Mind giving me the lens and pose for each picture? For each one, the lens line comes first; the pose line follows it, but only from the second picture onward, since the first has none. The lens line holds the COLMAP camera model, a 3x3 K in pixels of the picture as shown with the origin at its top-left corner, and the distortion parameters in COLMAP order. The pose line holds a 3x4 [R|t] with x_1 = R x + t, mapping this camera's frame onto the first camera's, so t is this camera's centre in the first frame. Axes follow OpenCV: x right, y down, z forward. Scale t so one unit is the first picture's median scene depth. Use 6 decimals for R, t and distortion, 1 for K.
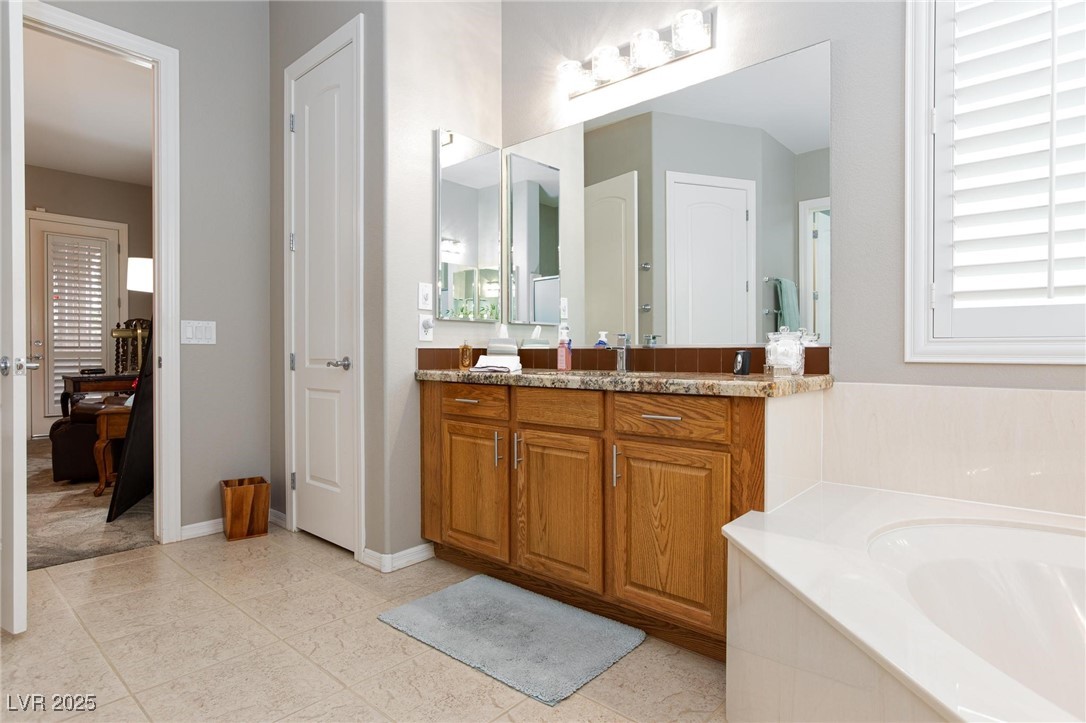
lens RADIAL K [[569.8, 0, 543.0], [0, 569.8, 361.5], [0, 0, 1]] dist [0.002676, 0.000921]
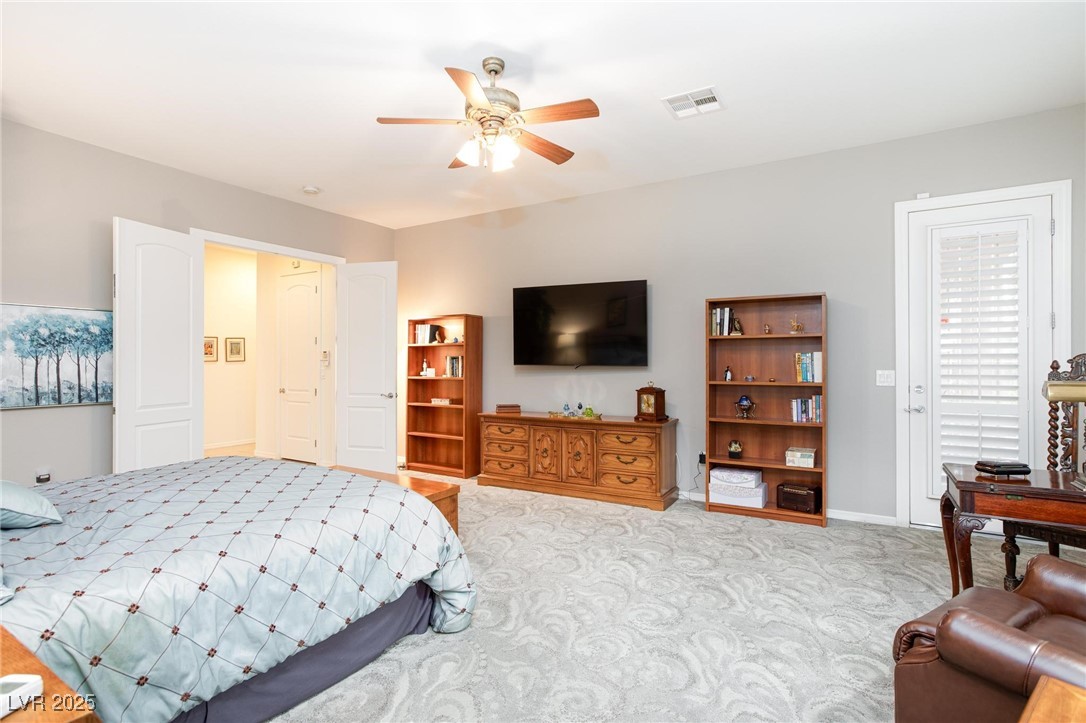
lens RADIAL K [[505.9, 0, 542.5], [0, 505.9, 357.5], [0, 0, 1]] dist [-0.037694, 0.025031]
pose [[0.154990, -0.004521, -0.987906, -0.362905], [-0.007674, 0.999954, -0.005780, -0.065157], [0.987886, 0.008477, 0.154948, 0.463486]]
